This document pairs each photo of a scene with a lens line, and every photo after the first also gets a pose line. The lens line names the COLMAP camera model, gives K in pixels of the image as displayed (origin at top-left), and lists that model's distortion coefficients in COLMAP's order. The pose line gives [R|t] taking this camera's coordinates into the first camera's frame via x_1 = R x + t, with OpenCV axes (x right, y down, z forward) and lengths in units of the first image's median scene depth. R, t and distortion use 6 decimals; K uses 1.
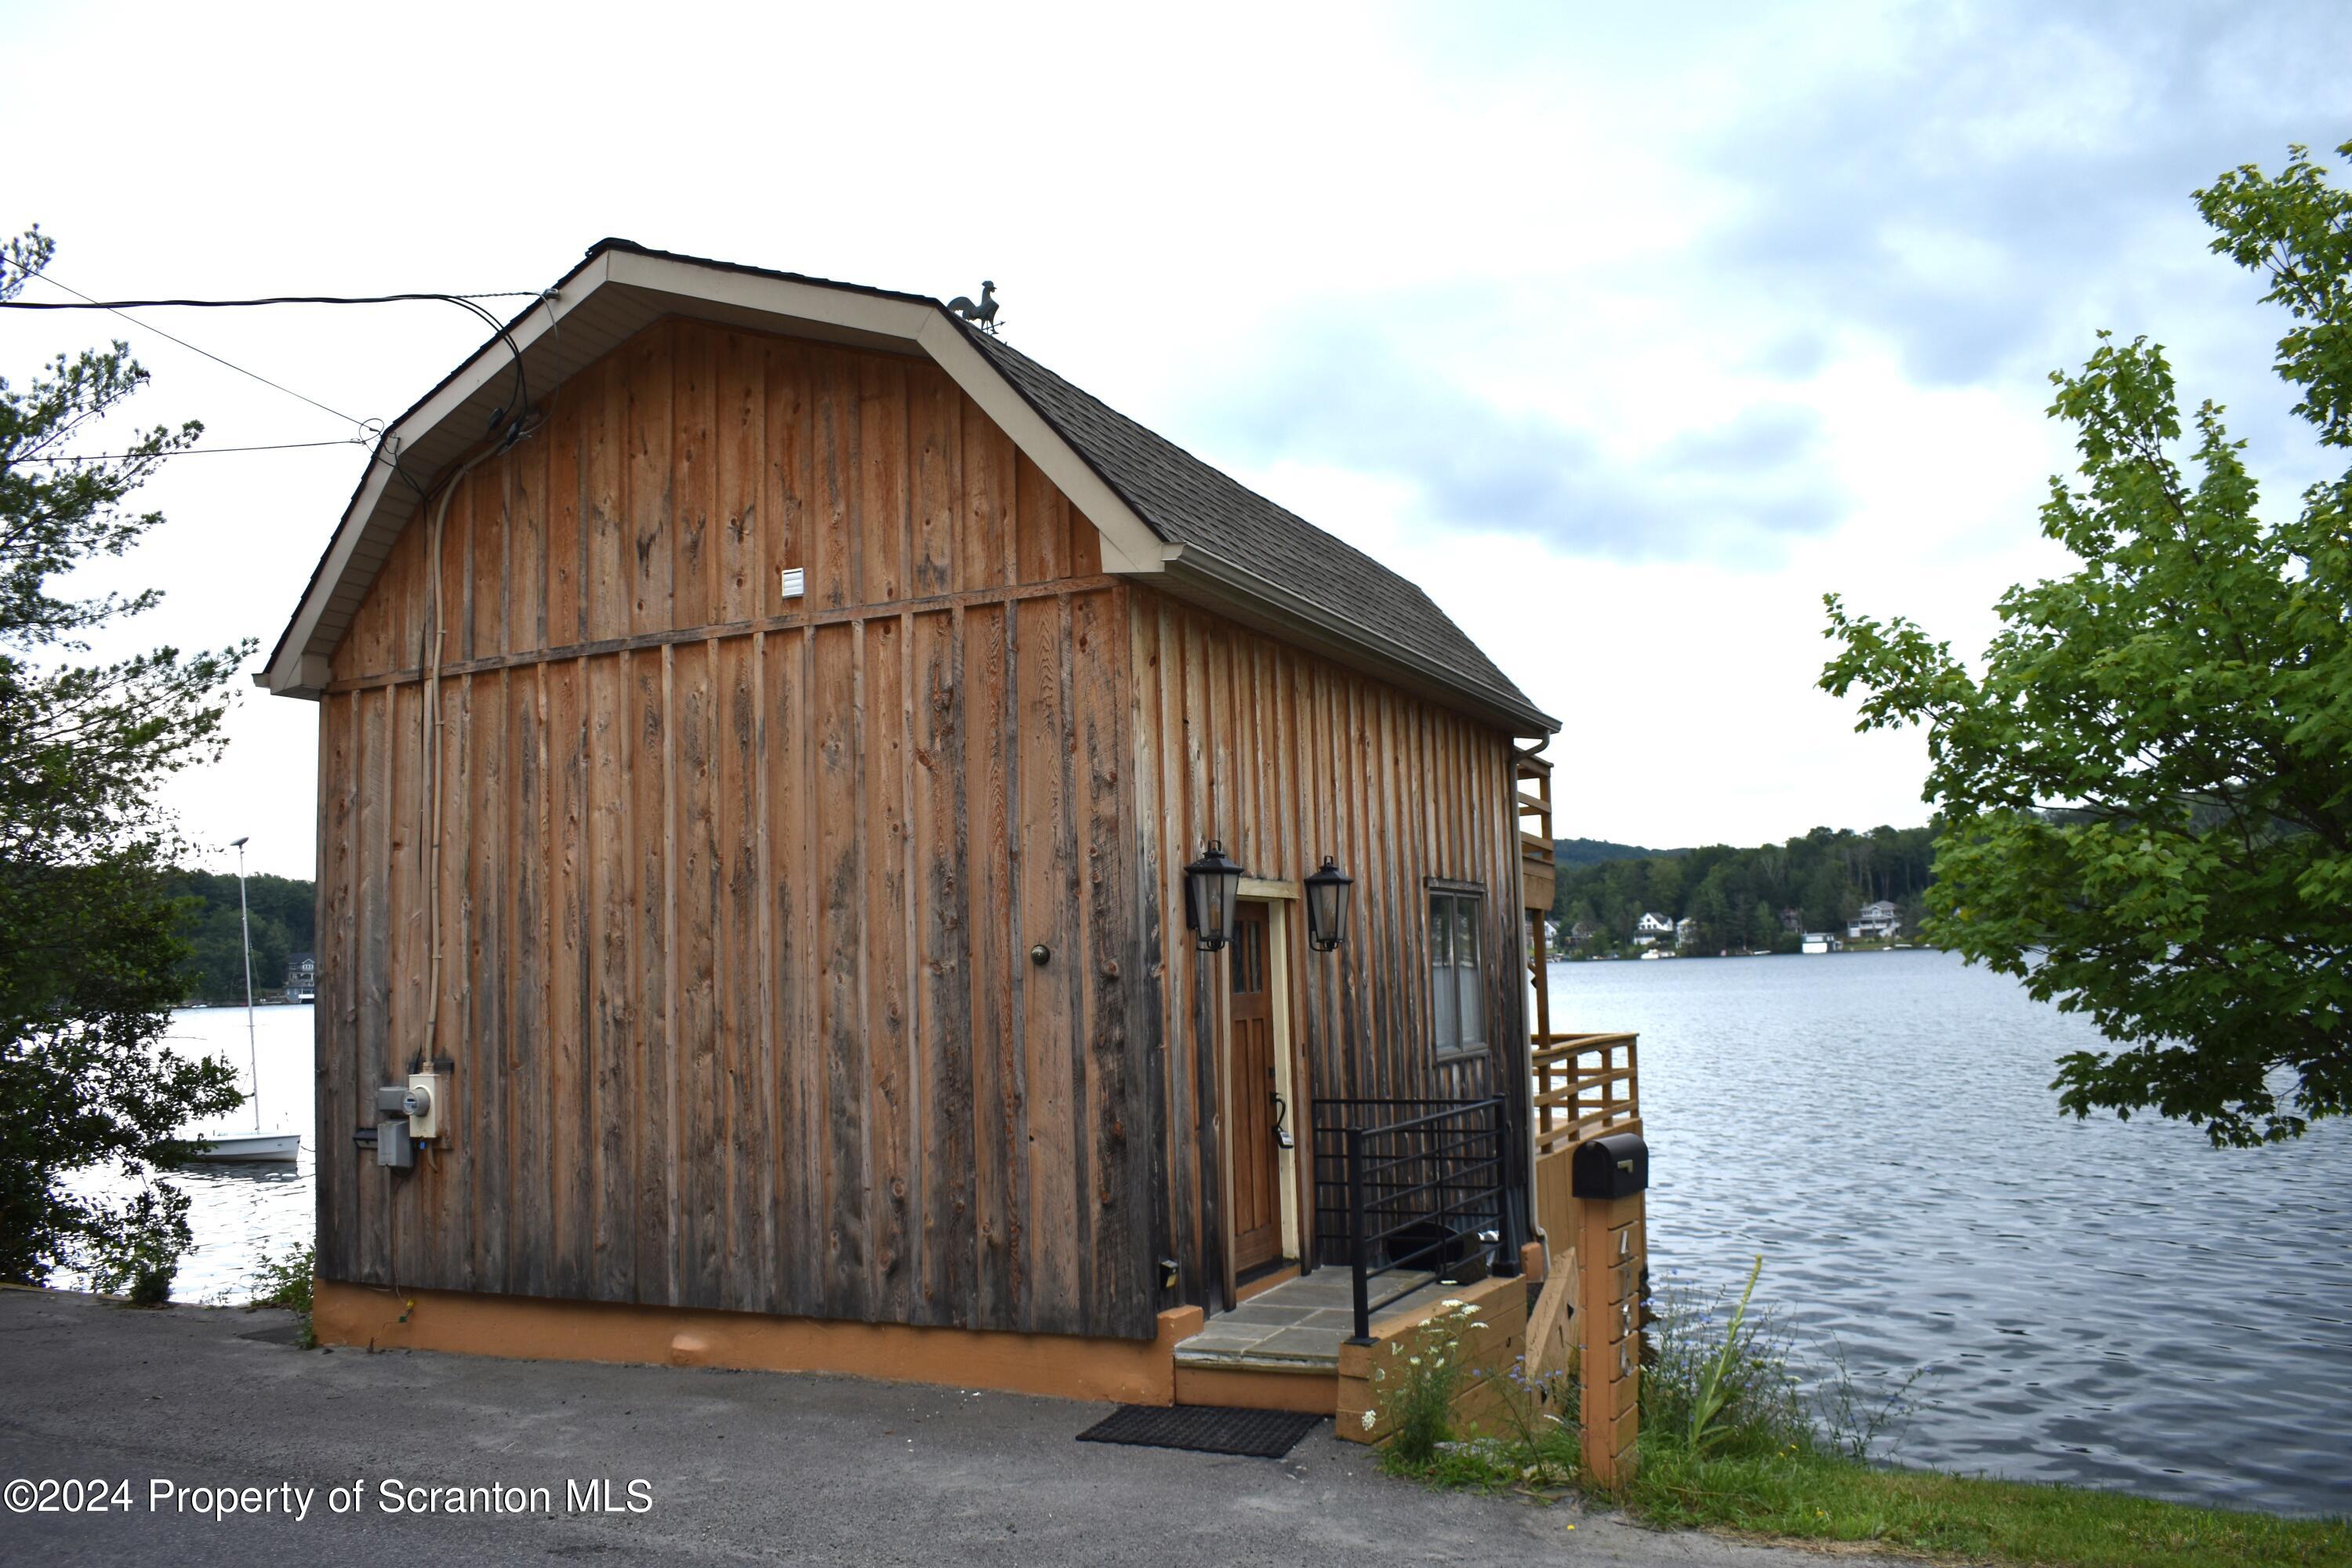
lens RADIAL K [[1851.6, 0, 1175.3], [0, 1851.6, 784.9], [0, 0, 1]] dist [-0.092557, 0.010337]
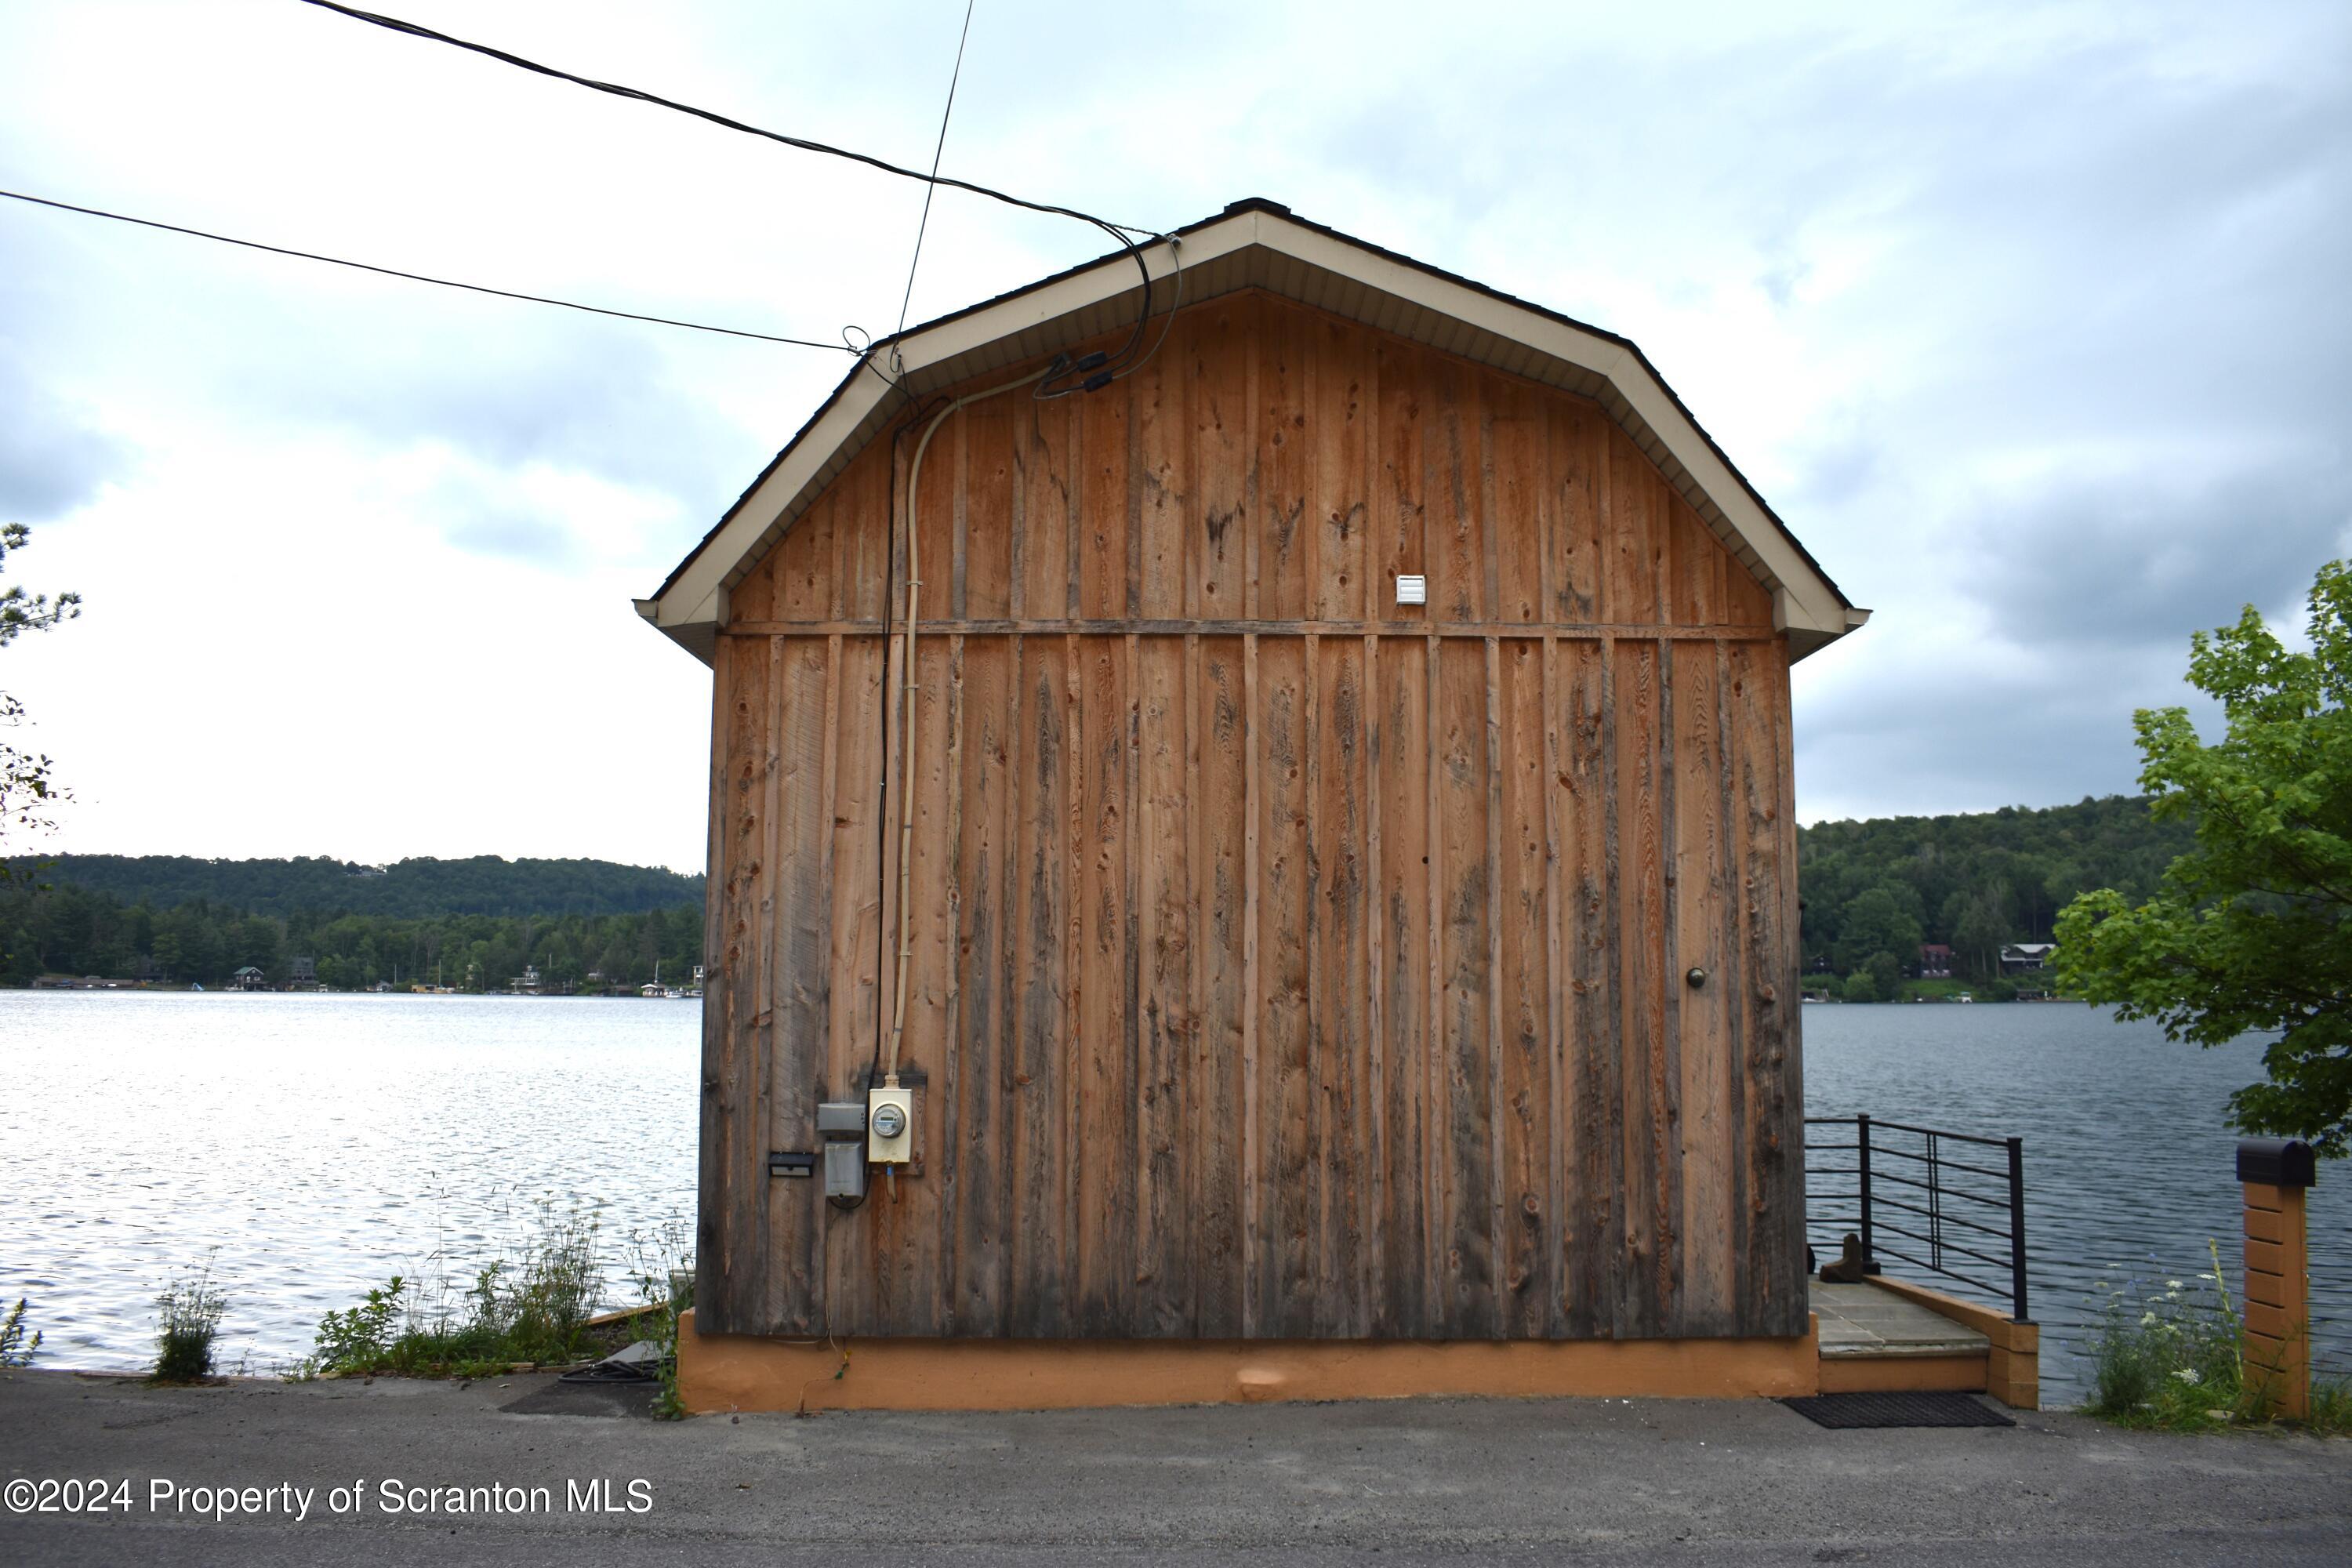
lens RADIAL K [[1851.6, 0, 1172.2], [0, 1851.6, 785.9], [0, 0, 1]] dist [-0.092557, 0.010337]
pose [[0.904909, 0.084487, 0.417135, -0.721727], [-0.076172, 0.996424, -0.036574, 0.040180], [-0.418733, 0.001322, 0.908109, 0.158524]]
